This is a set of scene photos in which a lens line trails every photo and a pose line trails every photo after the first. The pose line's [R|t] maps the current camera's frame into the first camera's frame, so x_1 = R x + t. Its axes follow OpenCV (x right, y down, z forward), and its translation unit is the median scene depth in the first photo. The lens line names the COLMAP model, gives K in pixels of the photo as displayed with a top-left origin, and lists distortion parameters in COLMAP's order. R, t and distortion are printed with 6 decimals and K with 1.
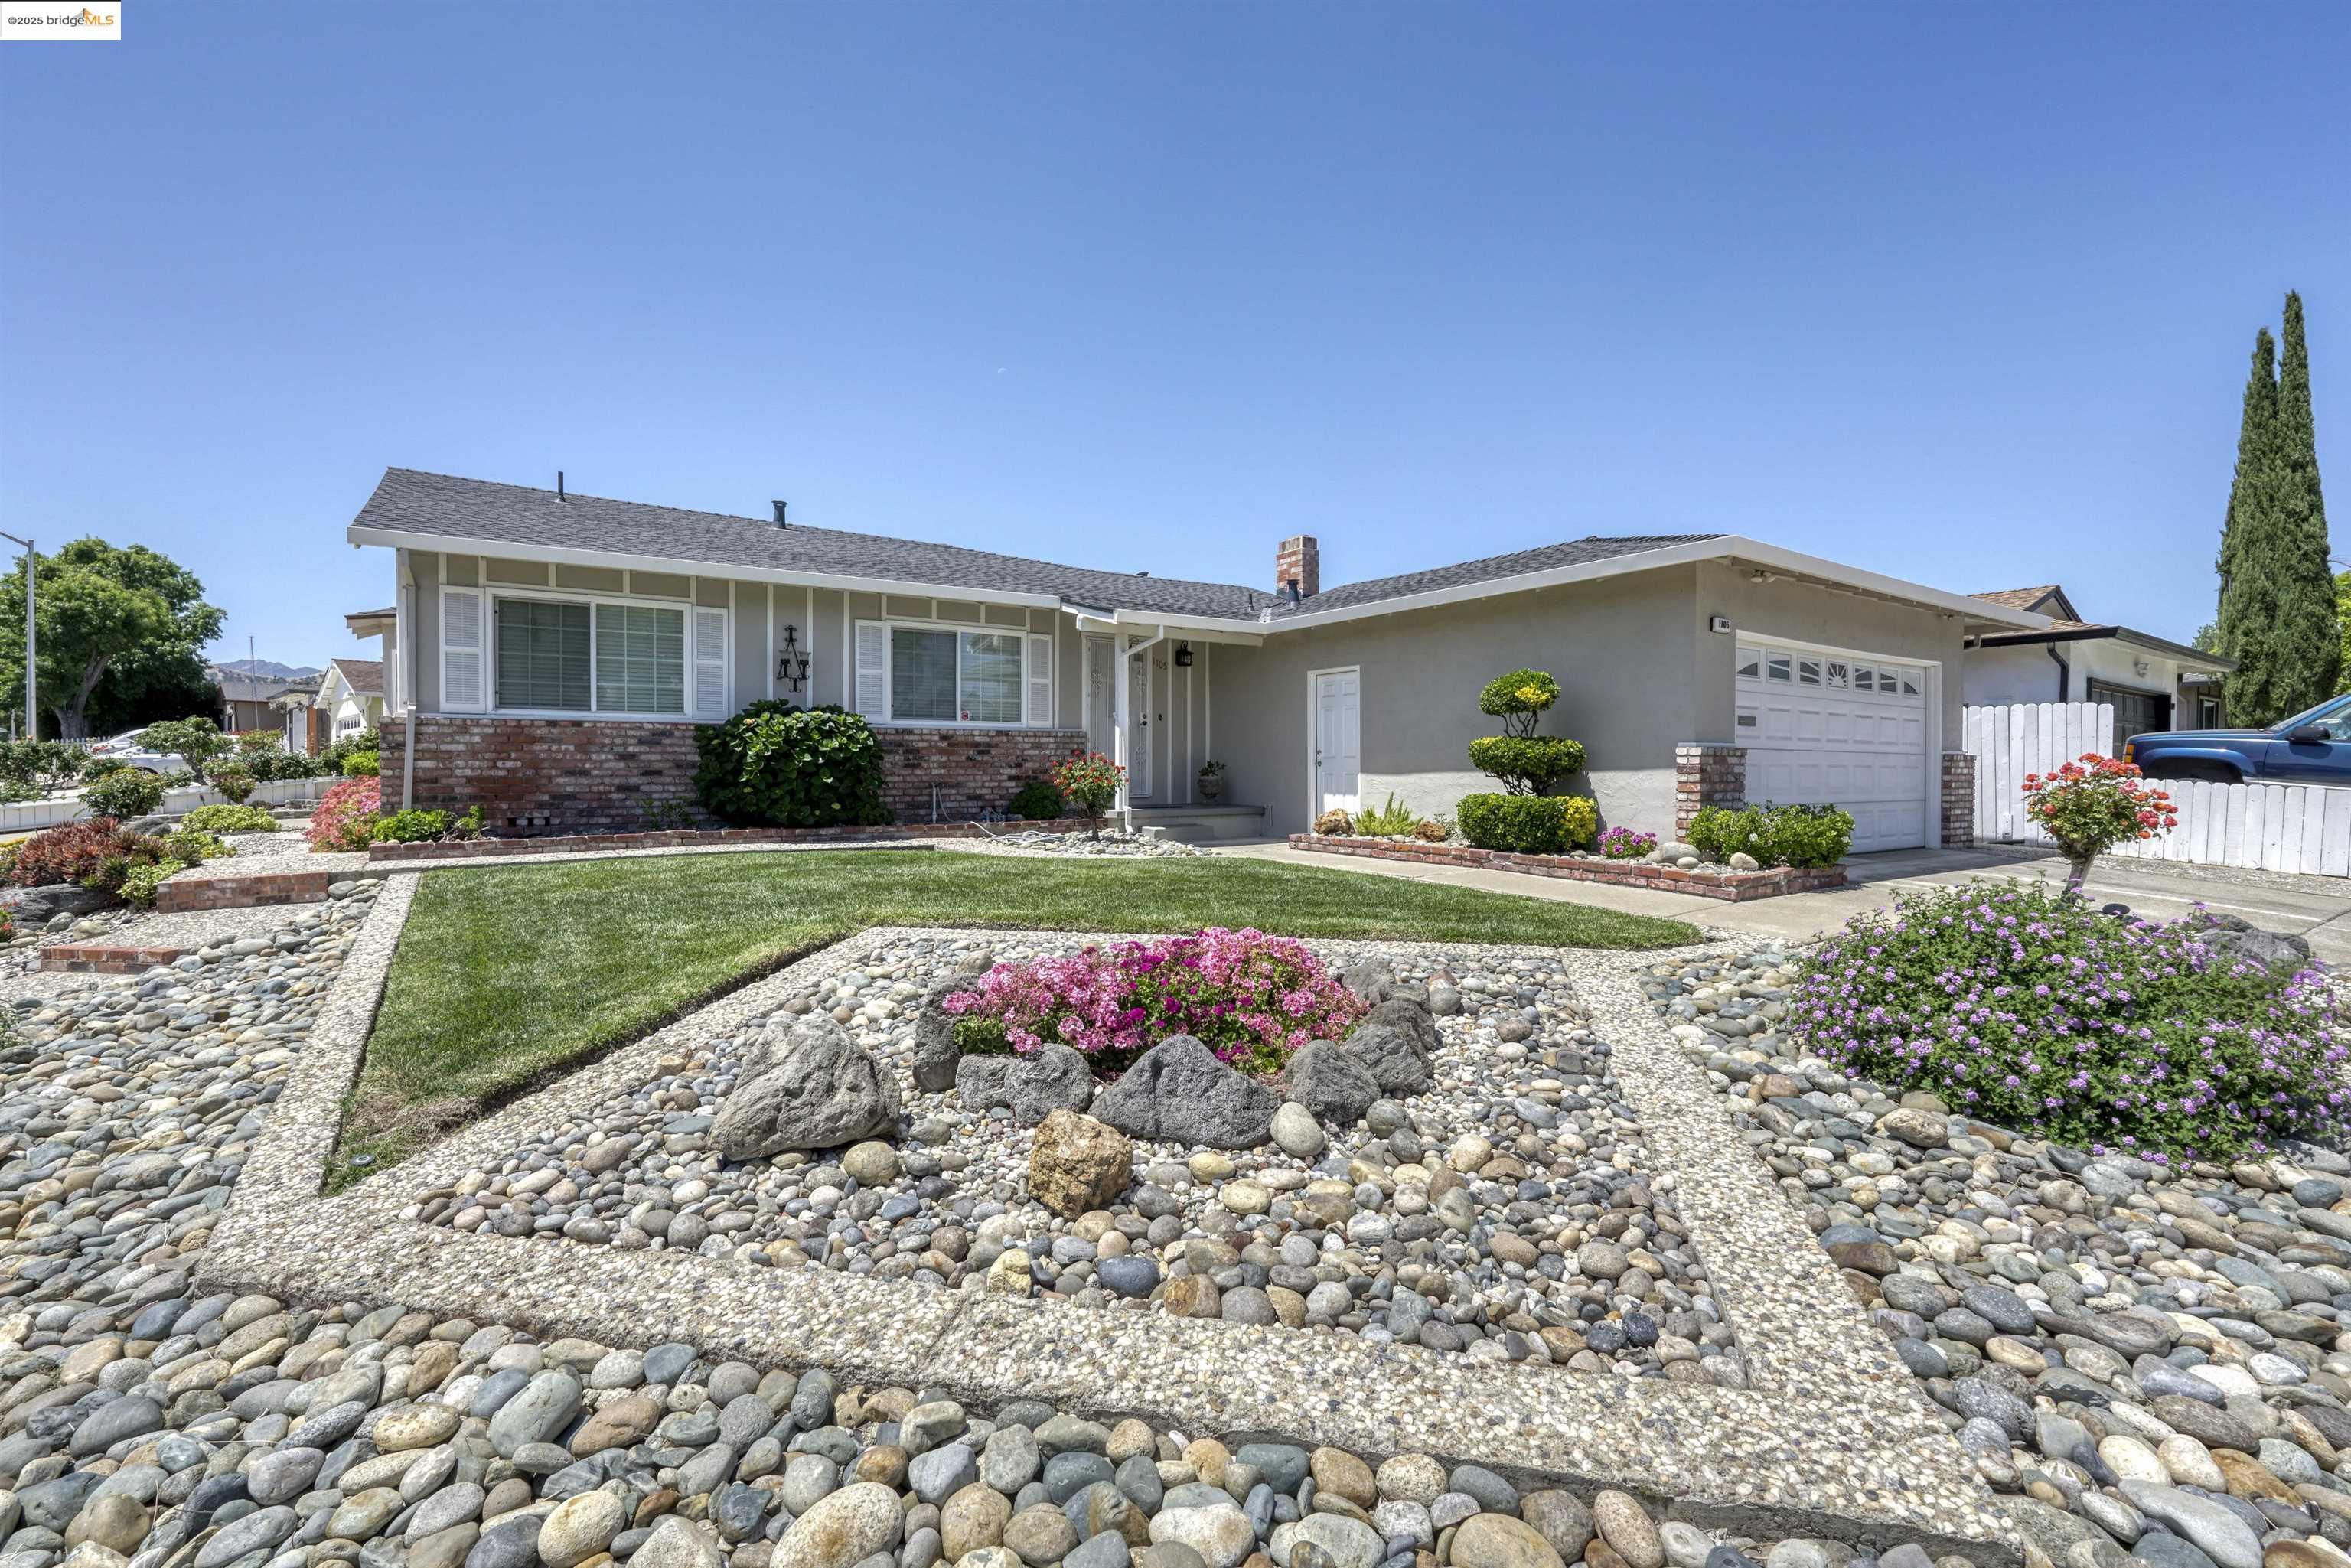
lens RADIAL K [[954.4, 0, 1179.7], [0, 954.4, 755.6], [0, 0, 1]] dist [-0.013711, 0.005405]
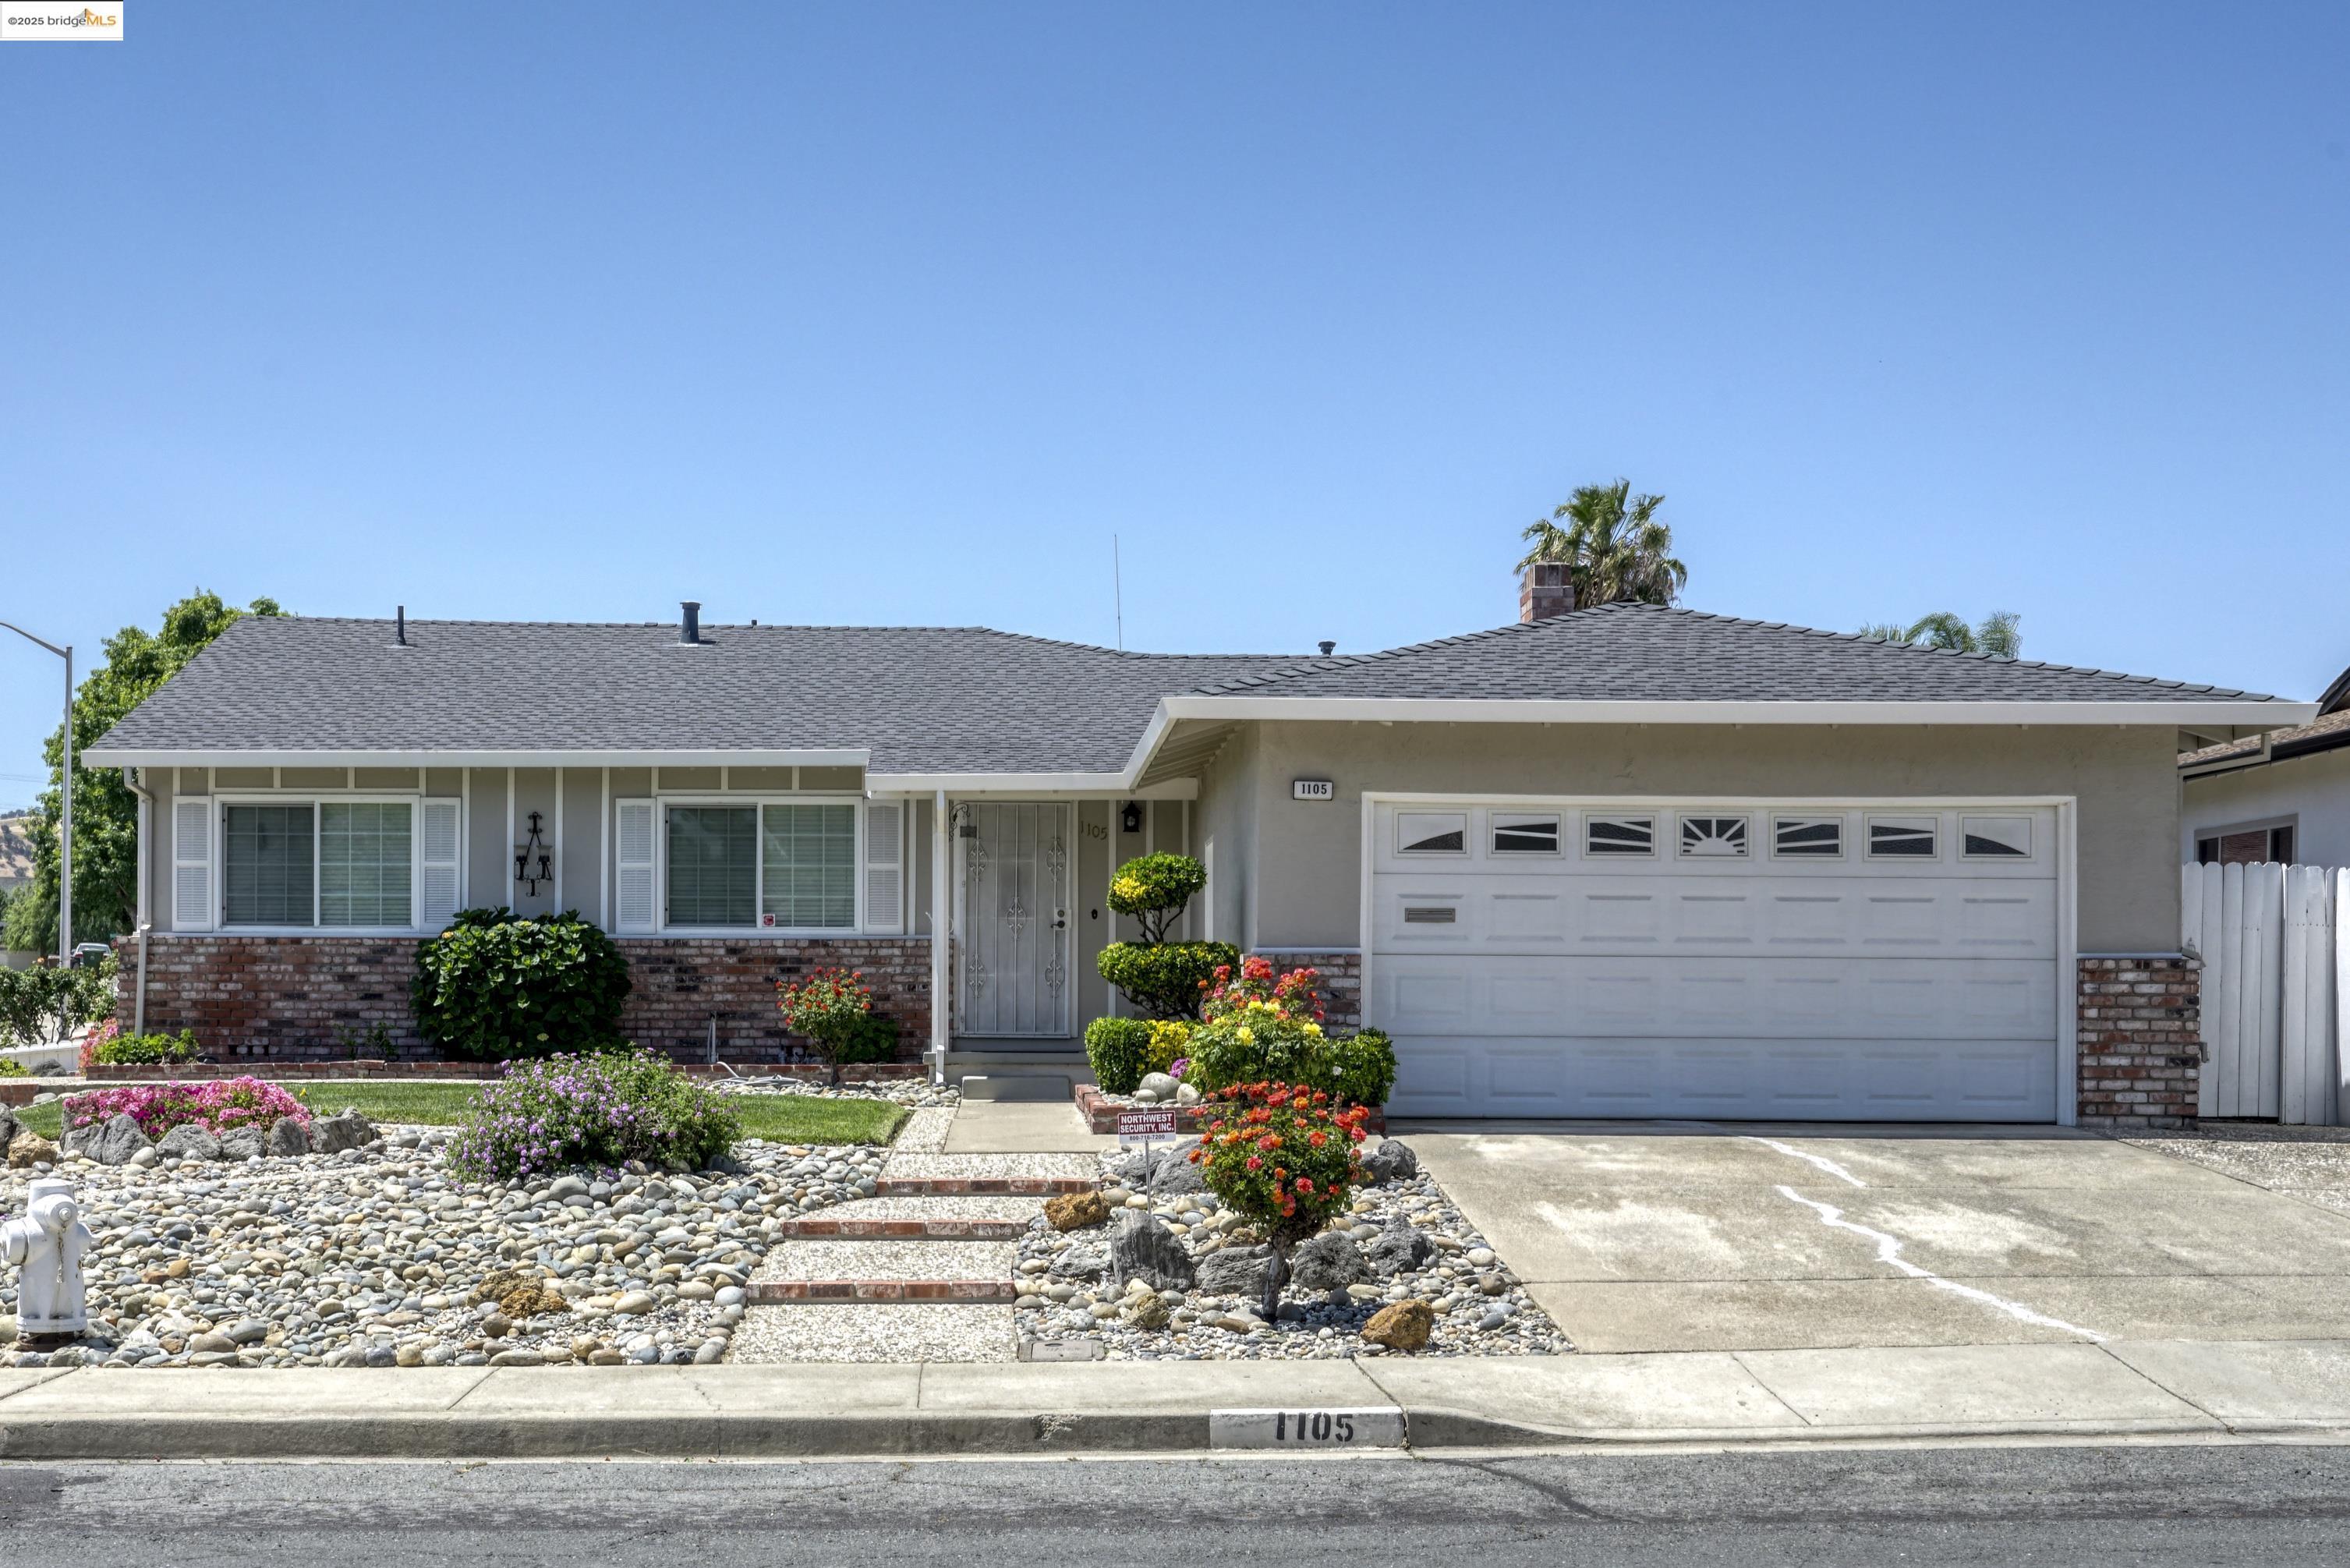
lens RADIAL K [[2830.1, 0, 1191.8], [0, 2830.1, 906.5], [0, 0, 1]] dist [0.001137, 0.024844]
pose [[0.866707, -0.019103, -0.498452, 1.347163], [0.004108, 0.999506, -0.031162, 0.019361], [0.498801, 0.024960, 0.866357, -0.835893]]
